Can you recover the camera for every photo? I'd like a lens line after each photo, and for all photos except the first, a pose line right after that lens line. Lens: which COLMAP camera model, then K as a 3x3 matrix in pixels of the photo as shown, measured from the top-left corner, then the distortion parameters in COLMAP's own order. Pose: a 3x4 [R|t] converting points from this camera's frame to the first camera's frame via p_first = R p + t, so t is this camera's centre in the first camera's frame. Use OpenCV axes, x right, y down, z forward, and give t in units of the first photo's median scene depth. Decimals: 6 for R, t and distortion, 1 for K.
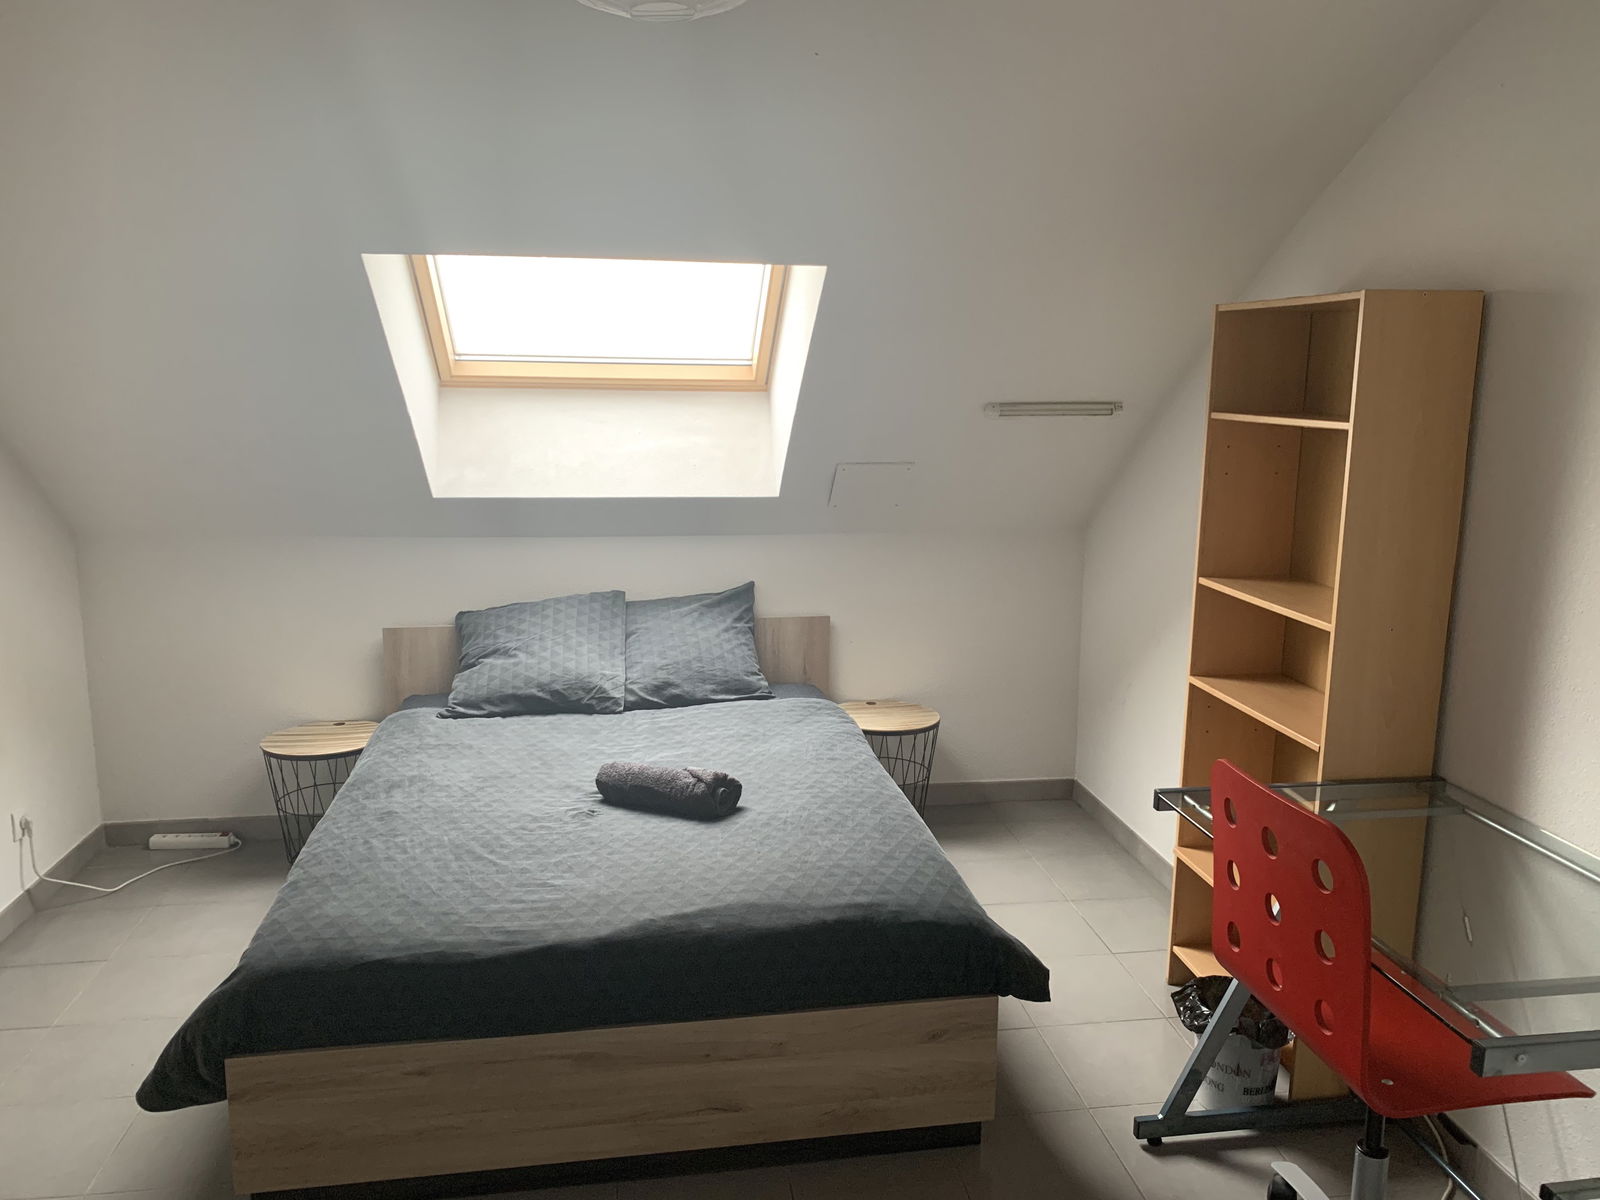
lens RADIAL K [[1229.1, 0, 803.3], [0, 1229.1, 596.2], [0, 0, 1]] dist [0.070363, -0.062244]
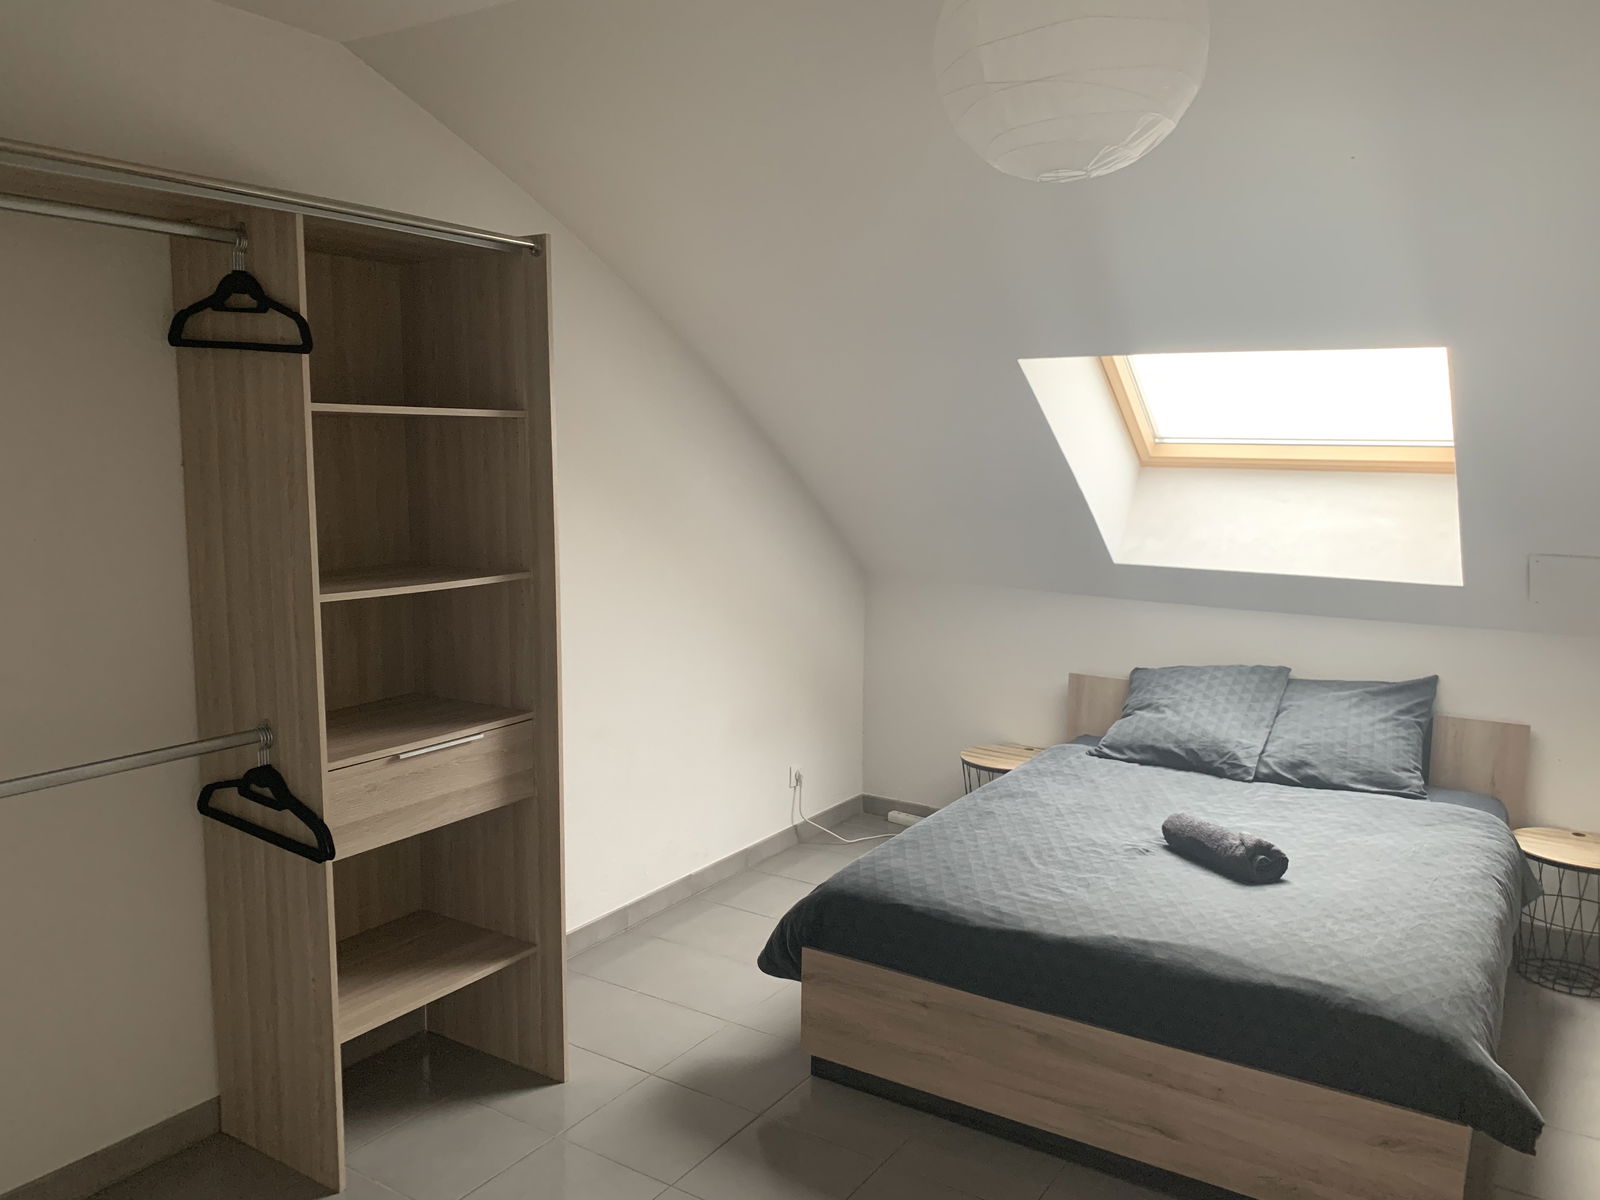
lens RADIAL K [[1229.1, 0, 804.0], [0, 1229.1, 593.1], [0, 0, 1]] dist [0.070363, -0.062244]
pose [[0.759804, 0.087379, -0.644253, 0.229564], [-0.128812, 0.991516, -0.017438, 0.004527], [0.637264, 0.096237, 0.764613, -0.047615]]
